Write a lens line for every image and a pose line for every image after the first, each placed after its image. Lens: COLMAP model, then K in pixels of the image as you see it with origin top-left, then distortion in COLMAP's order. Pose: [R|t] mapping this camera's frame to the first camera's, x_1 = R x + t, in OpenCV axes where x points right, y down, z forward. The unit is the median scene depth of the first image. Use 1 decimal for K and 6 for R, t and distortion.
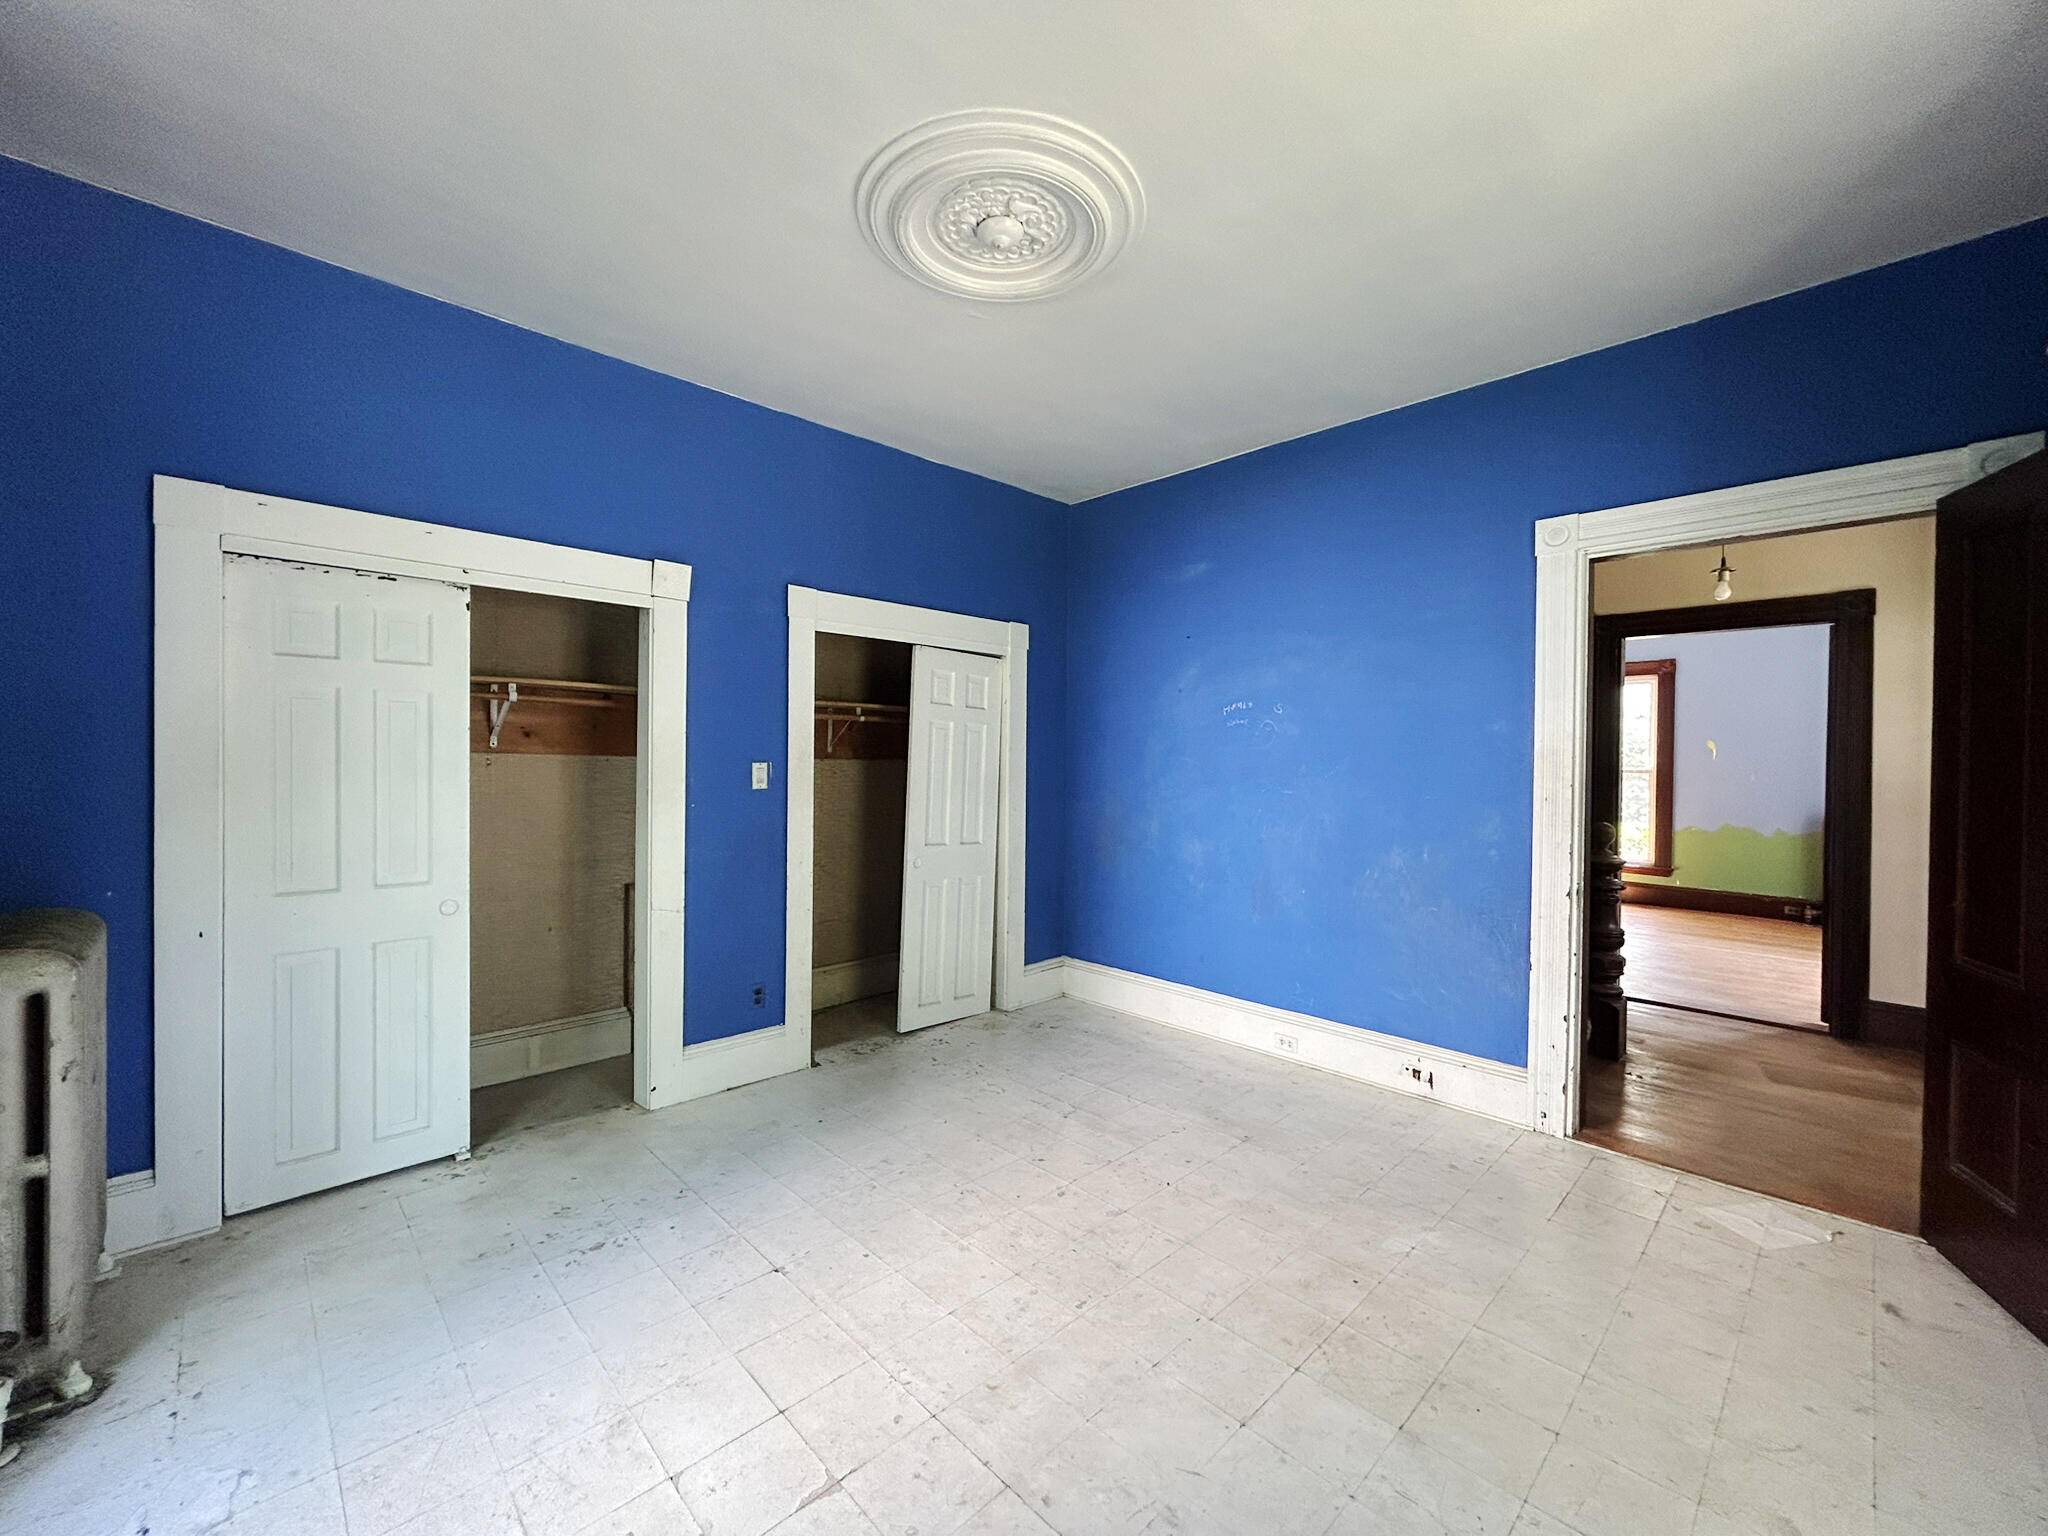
lens RADIAL K [[824.8, 0, 1022.8], [0, 824.8, 765.1], [0, 0, 1]] dist [-0.000014, 0.000985]
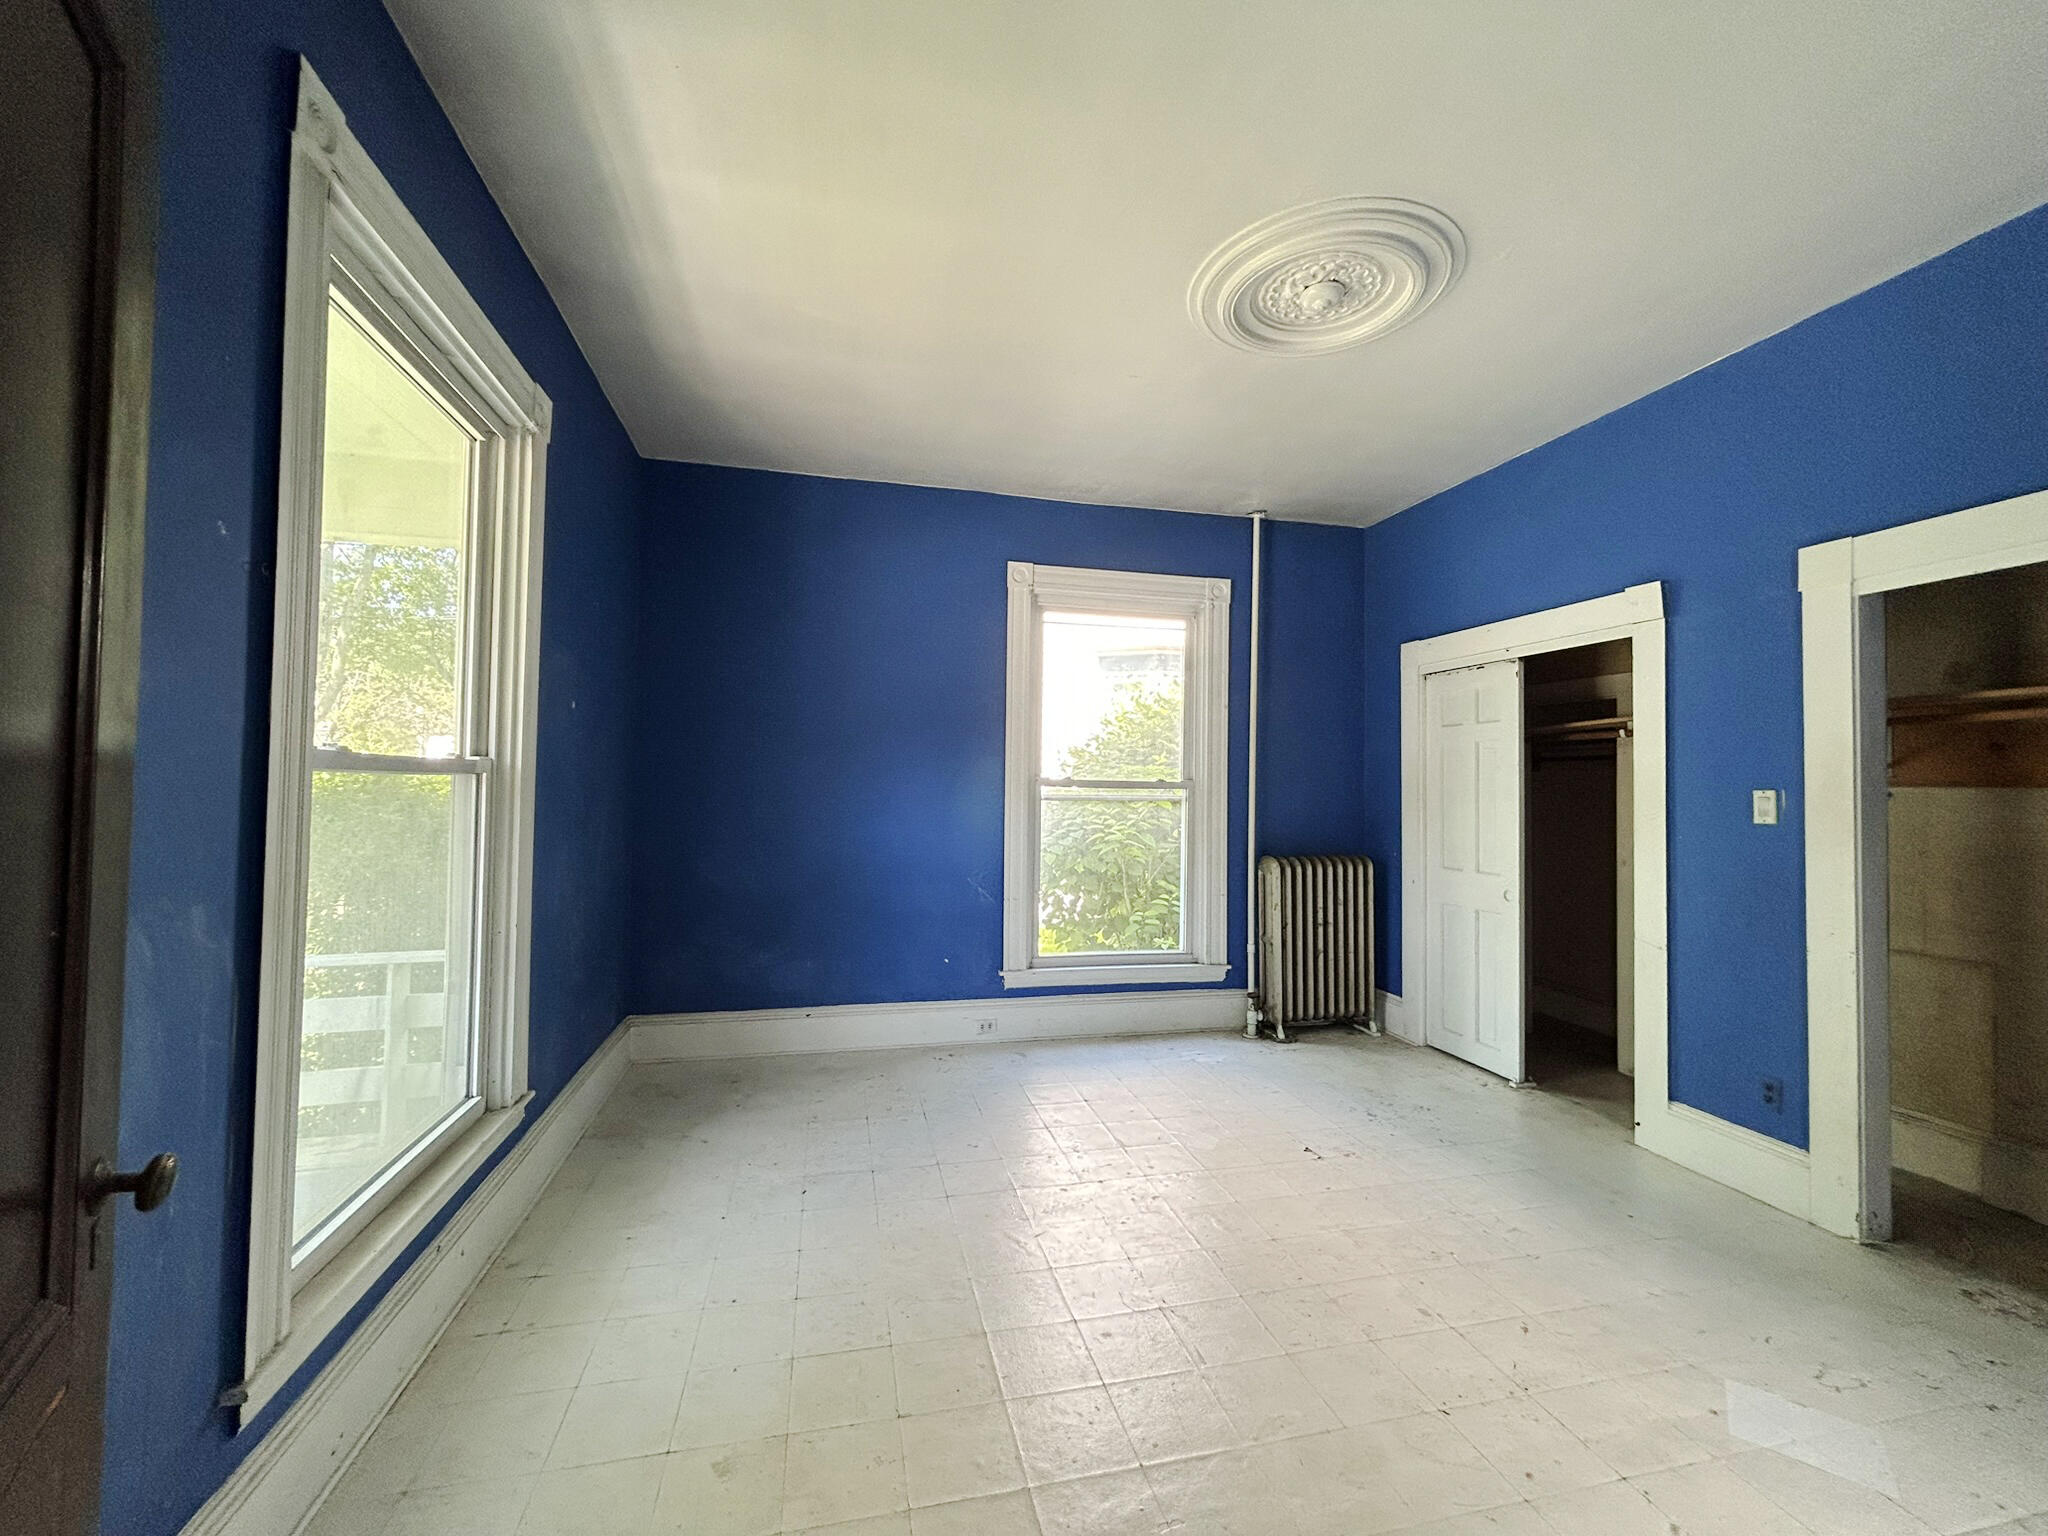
lens RADIAL K [[824.8, 0, 1022.8], [0, 824.8, 765.1], [0, 0, 1]] dist [-0.000014, 0.000985]
pose [[-0.511450, -0.038334, -0.858457, 0.833108], [-0.022368, 0.999260, -0.031295, 0.015798], [0.859022, 0.003196, -0.511929, 0.930723]]
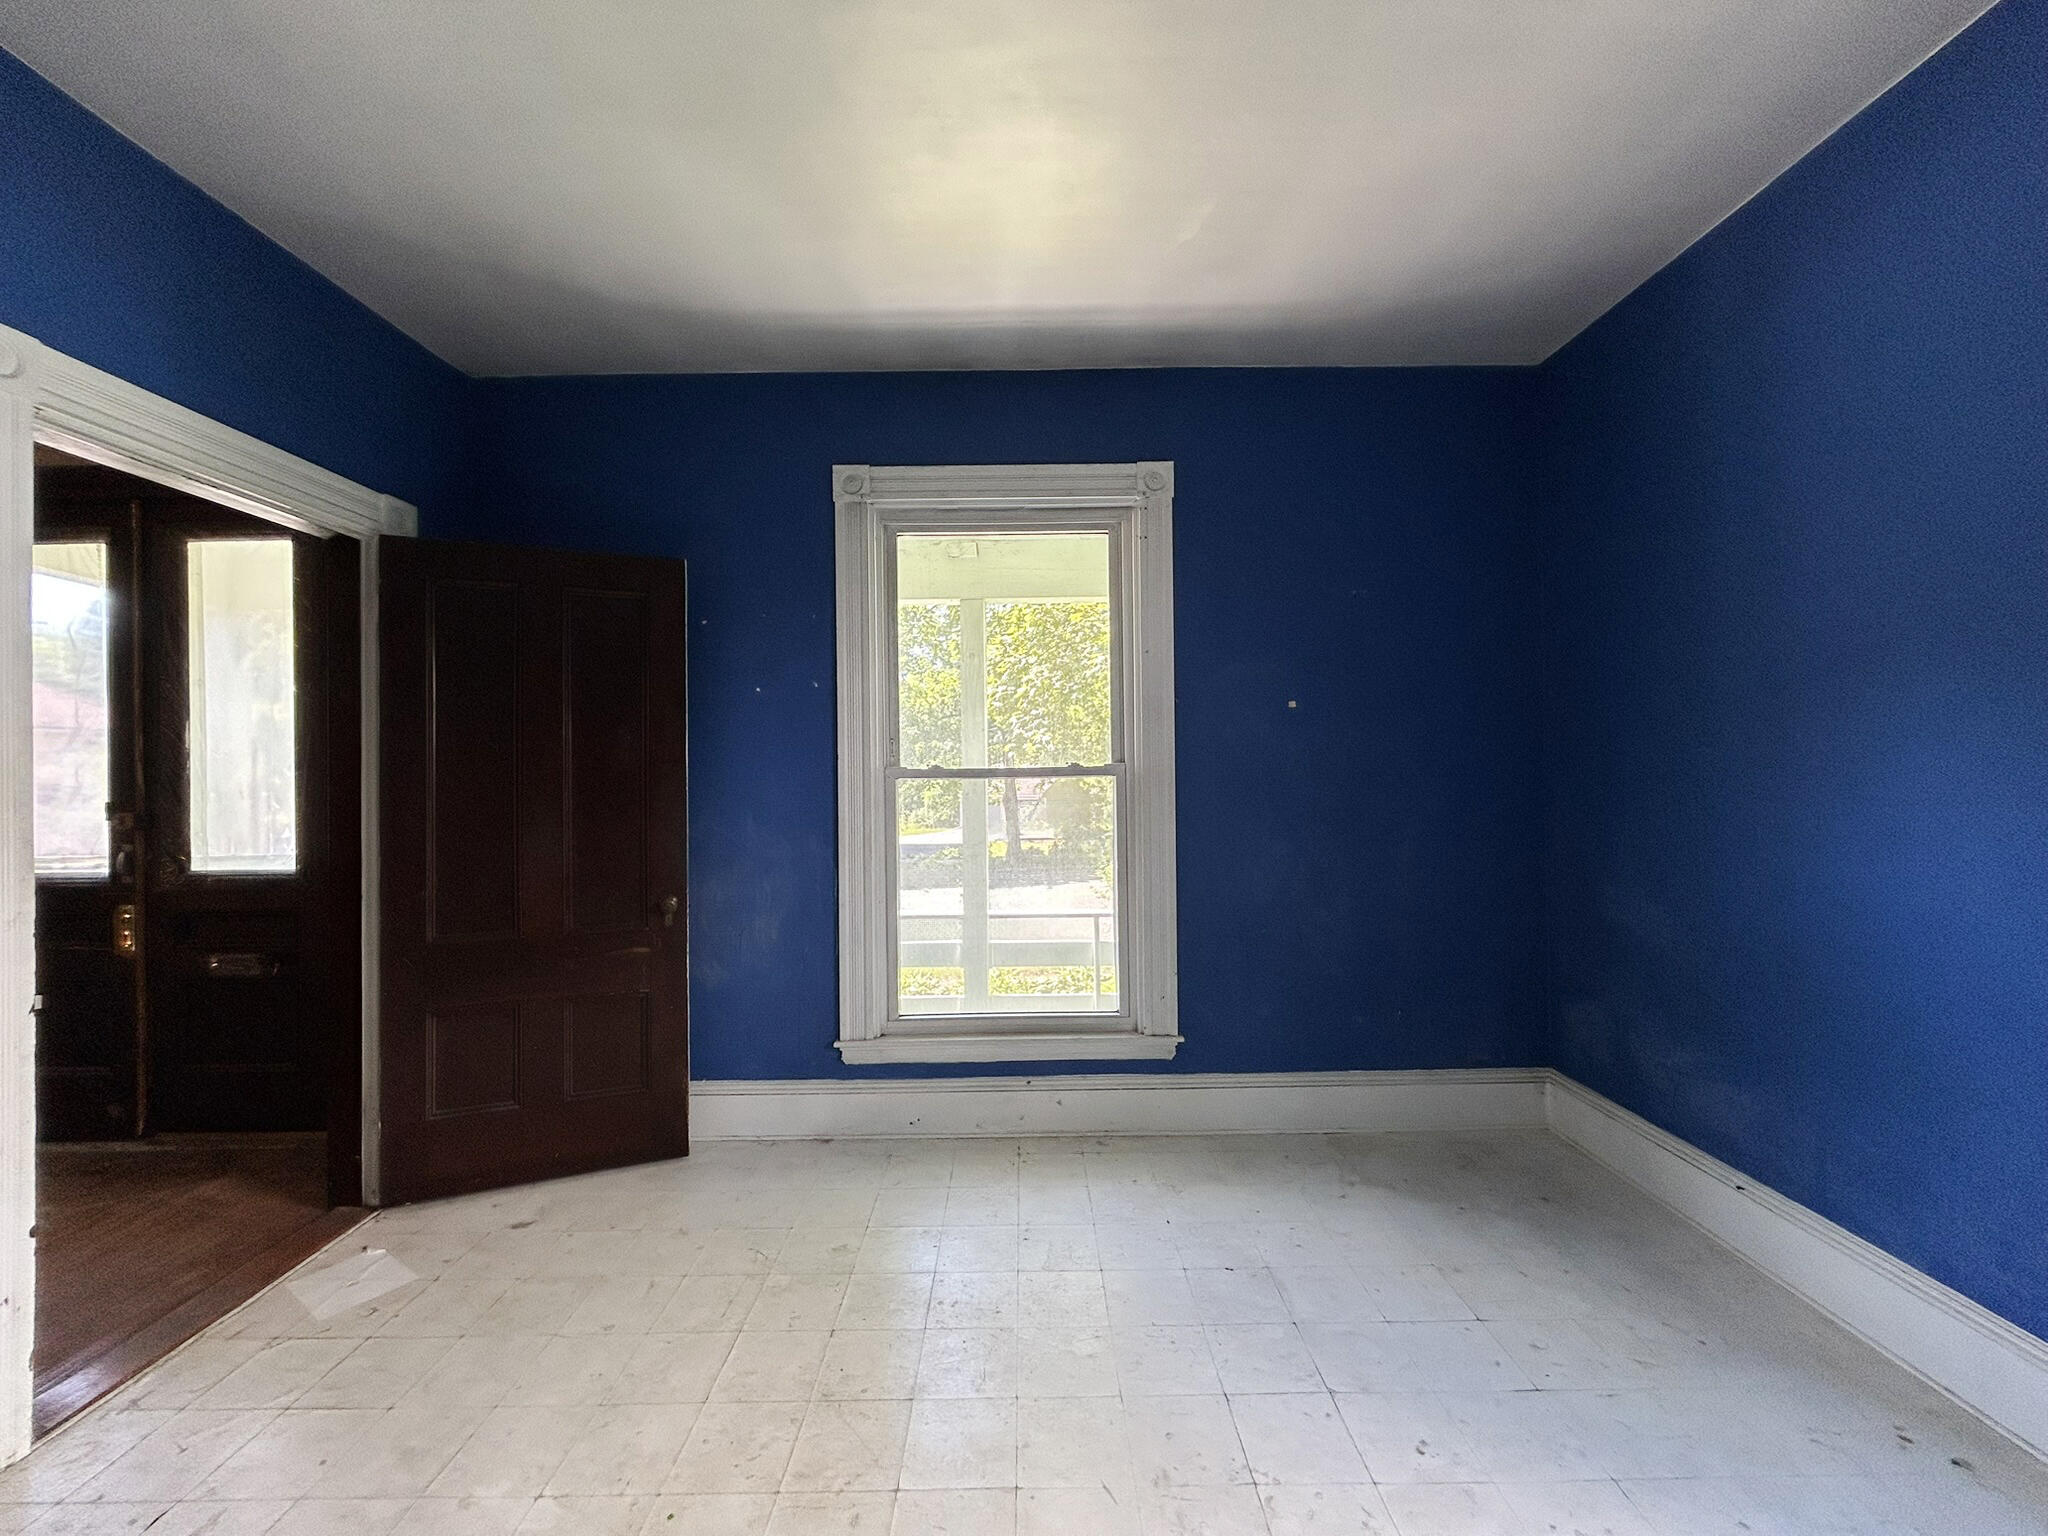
lens RADIAL K [[824.8, 0, 1022.8], [0, 824.8, 765.1], [0, 0, 1]] dist [-0.000014, 0.000985]
pose [[-0.724473, 0.006561, 0.689272, -0.213551], [0.008445, 0.999964, -0.000642, -0.002910], [-0.689251, 0.005356, -0.724502, 0.939651]]
